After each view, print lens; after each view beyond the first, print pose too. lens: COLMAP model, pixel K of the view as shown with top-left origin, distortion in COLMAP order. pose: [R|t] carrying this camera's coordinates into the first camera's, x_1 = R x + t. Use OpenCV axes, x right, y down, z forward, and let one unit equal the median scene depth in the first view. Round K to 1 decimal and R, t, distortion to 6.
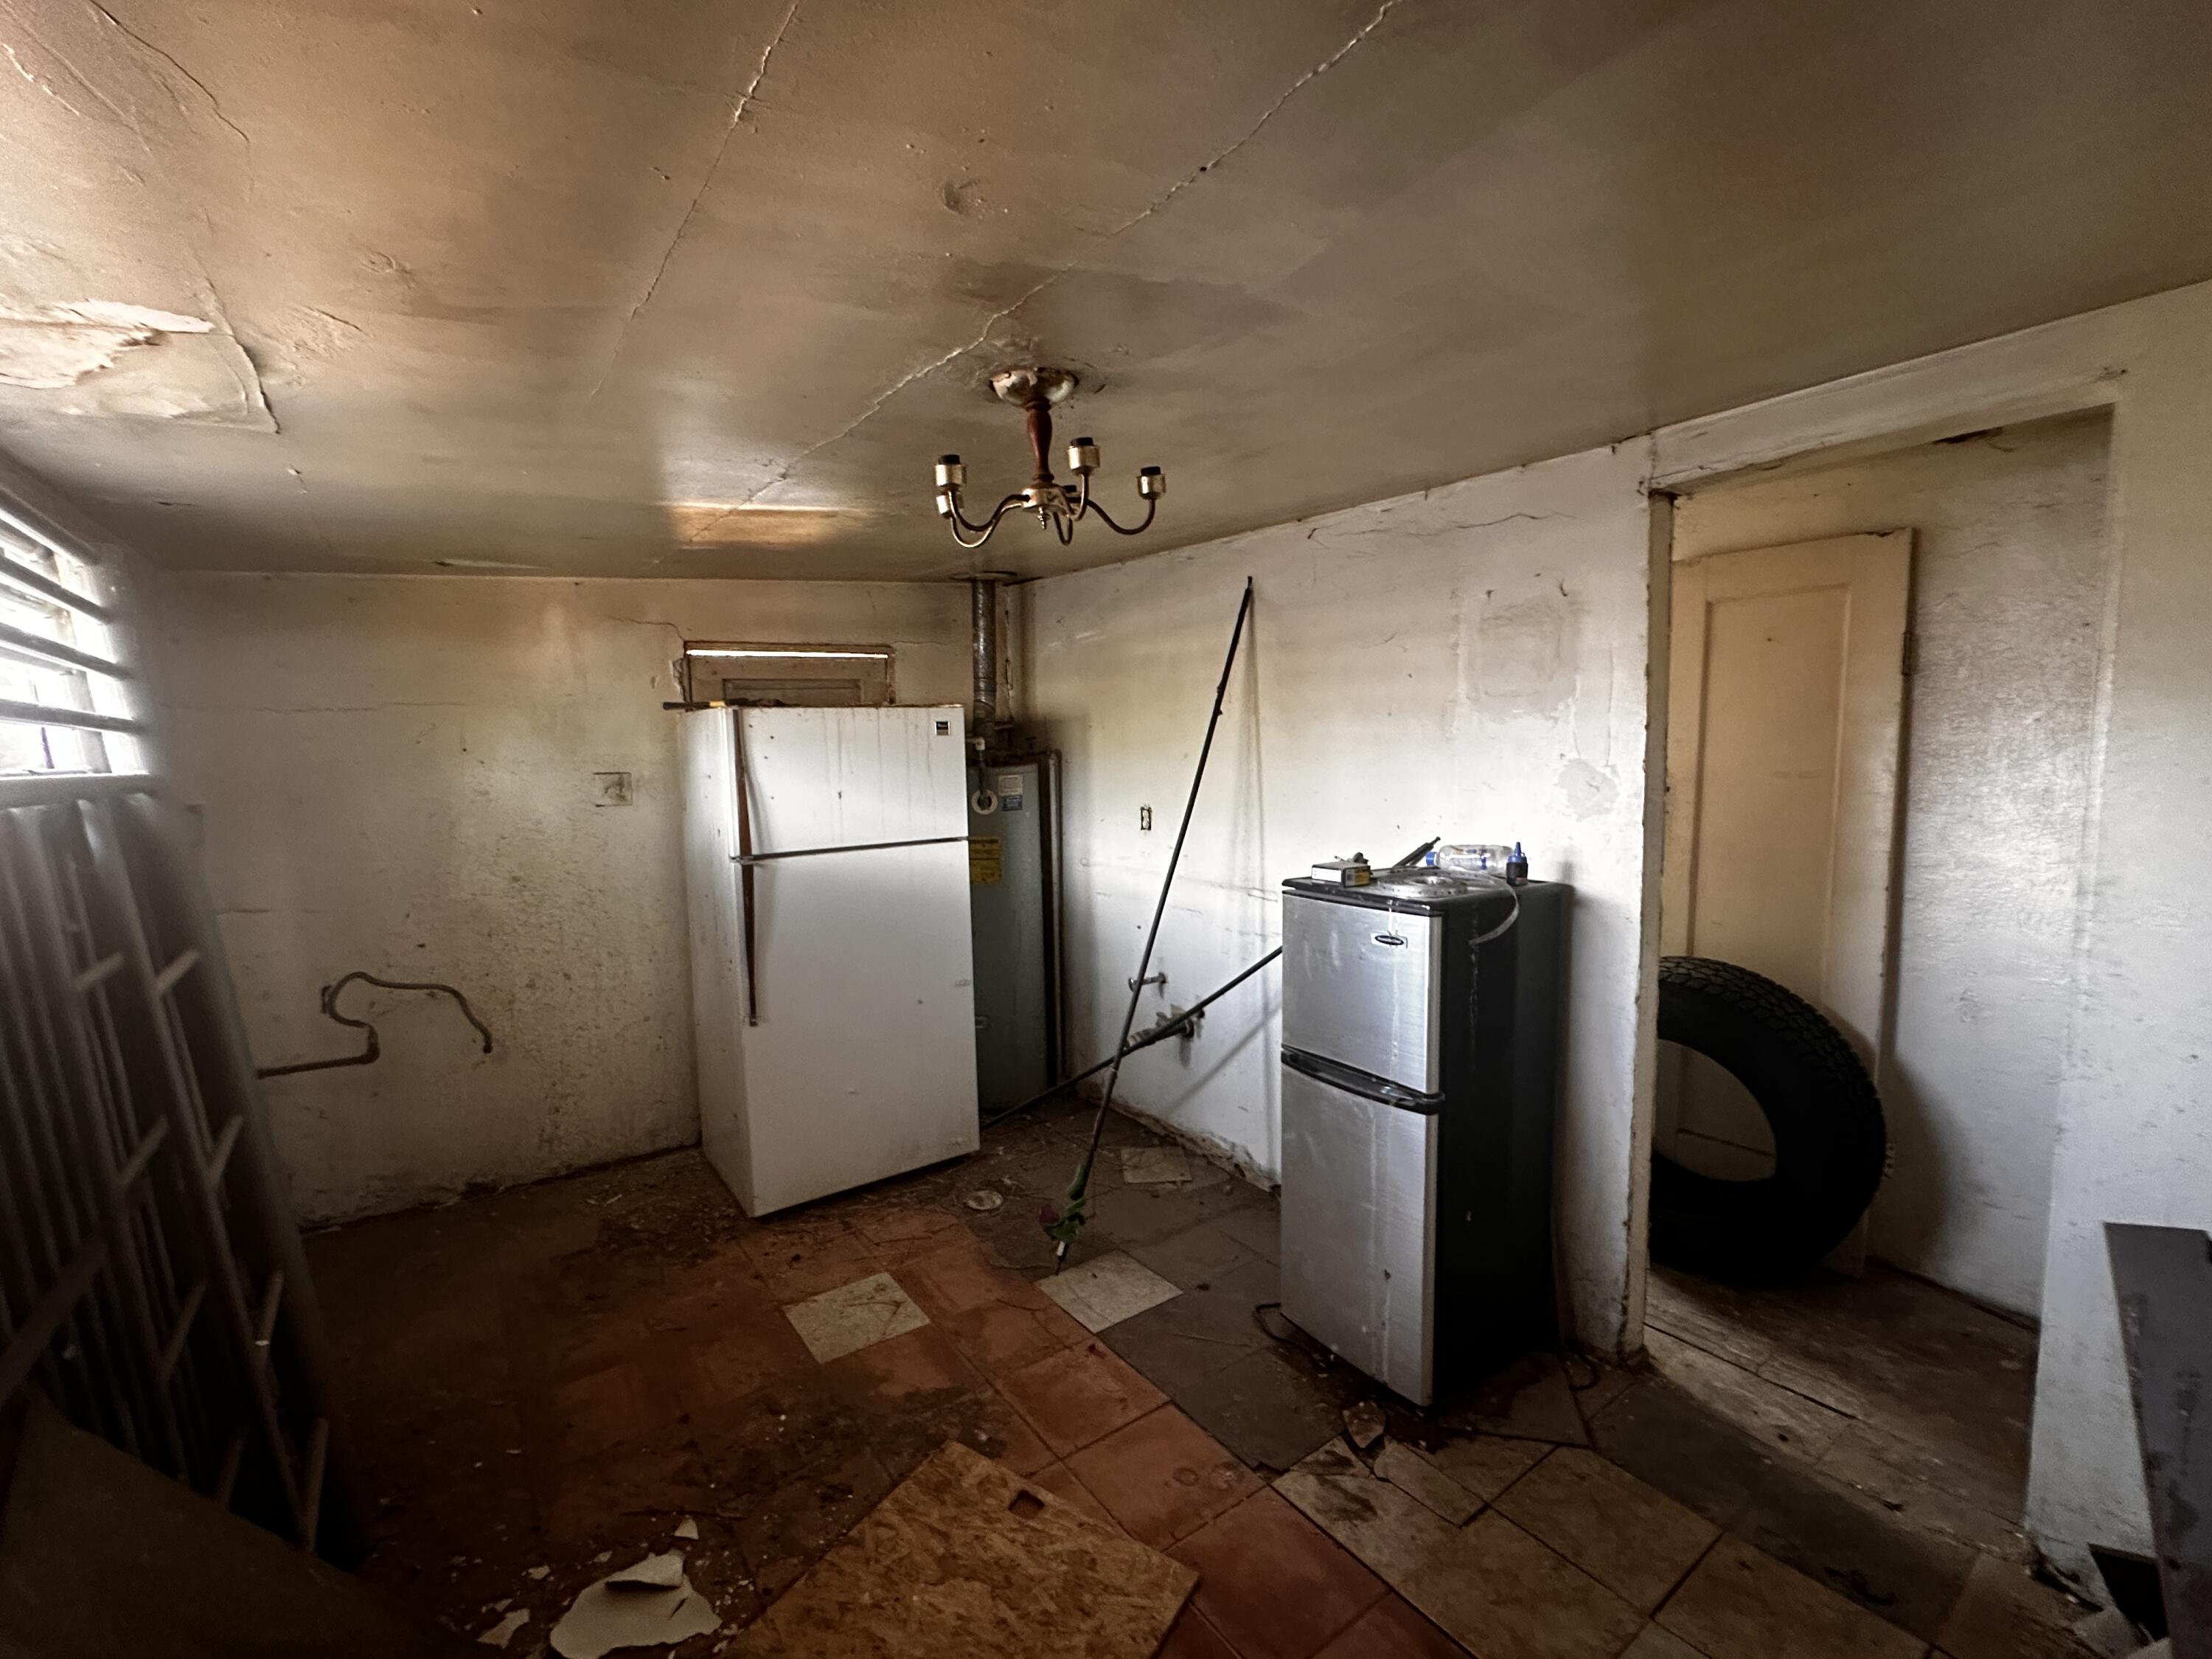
lens RADIAL K [[976.0, 0, 1106.0], [0, 976.0, 829.5], [0, 0, 1]] dist [-0.001352, 0.000088]
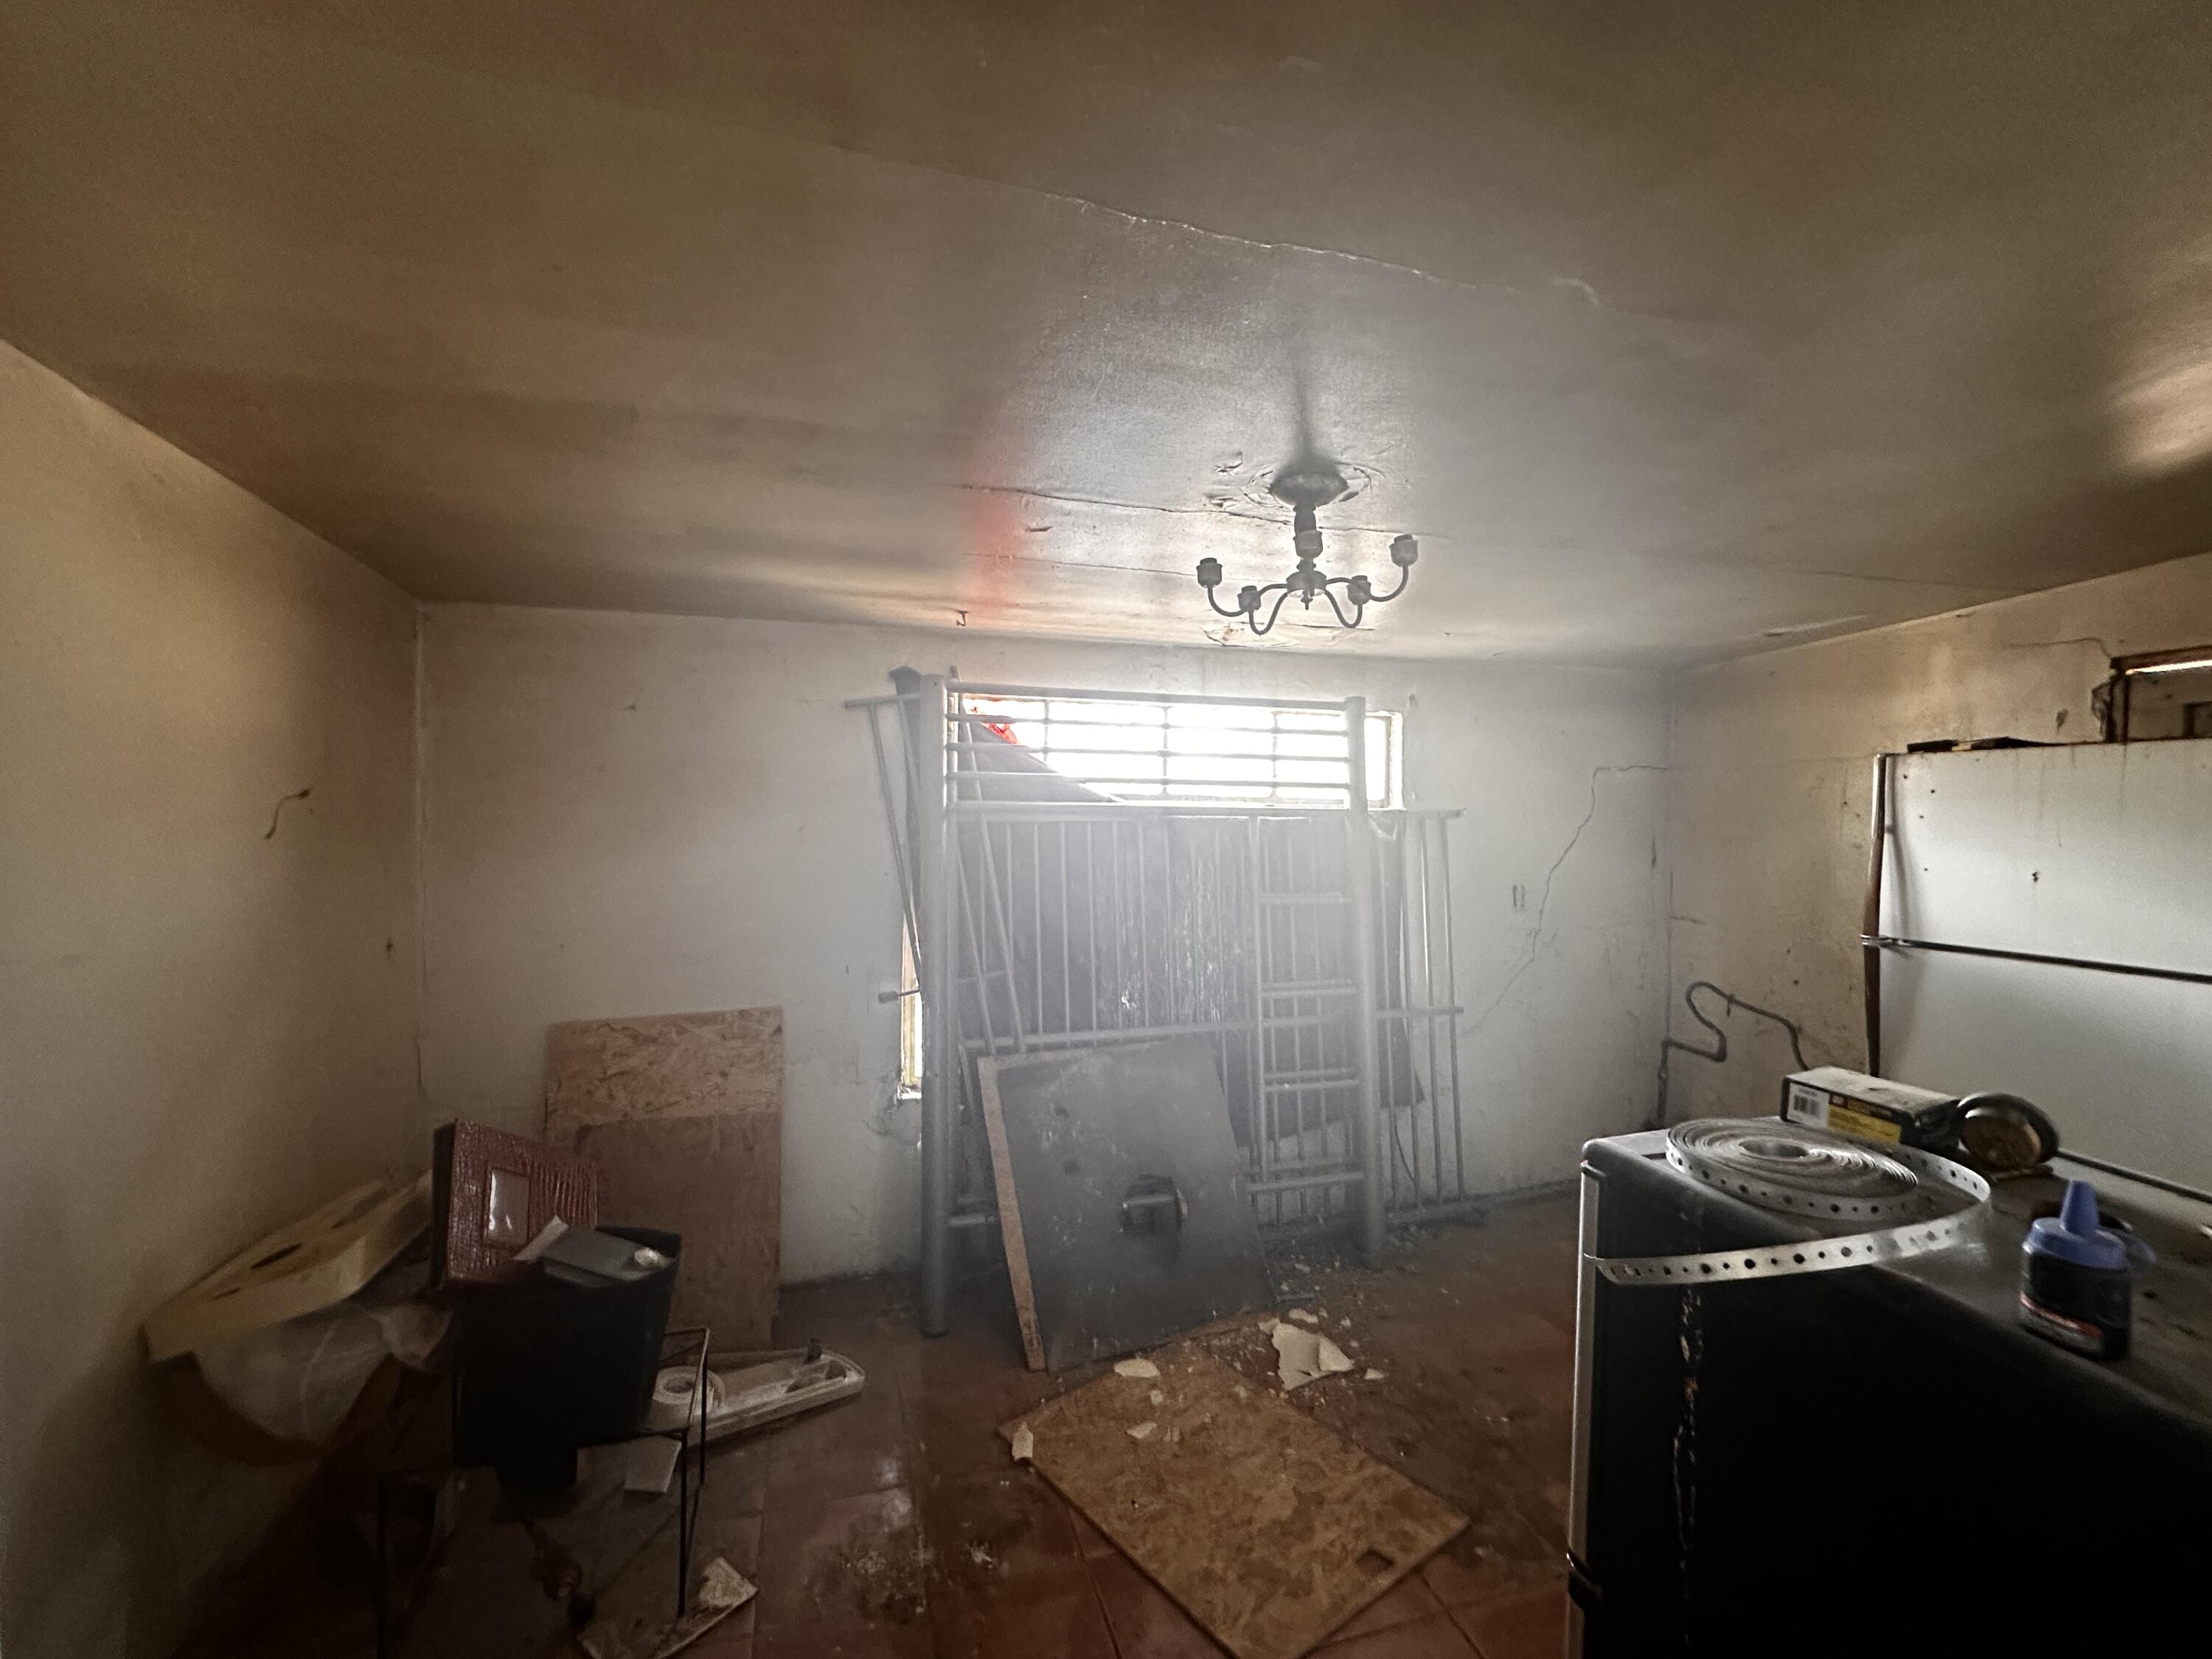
lens RADIAL K [[963.2, 0, 1106.0], [0, 963.2, 829.5], [0, 0, 1]] dist [-0.006928, 0.002867]
pose [[-0.353152, 0.038473, -0.934775, 0.896021], [-0.075662, 0.994707, 0.069524, -0.105314], [0.932502, 0.095280, -0.348371, 0.995968]]
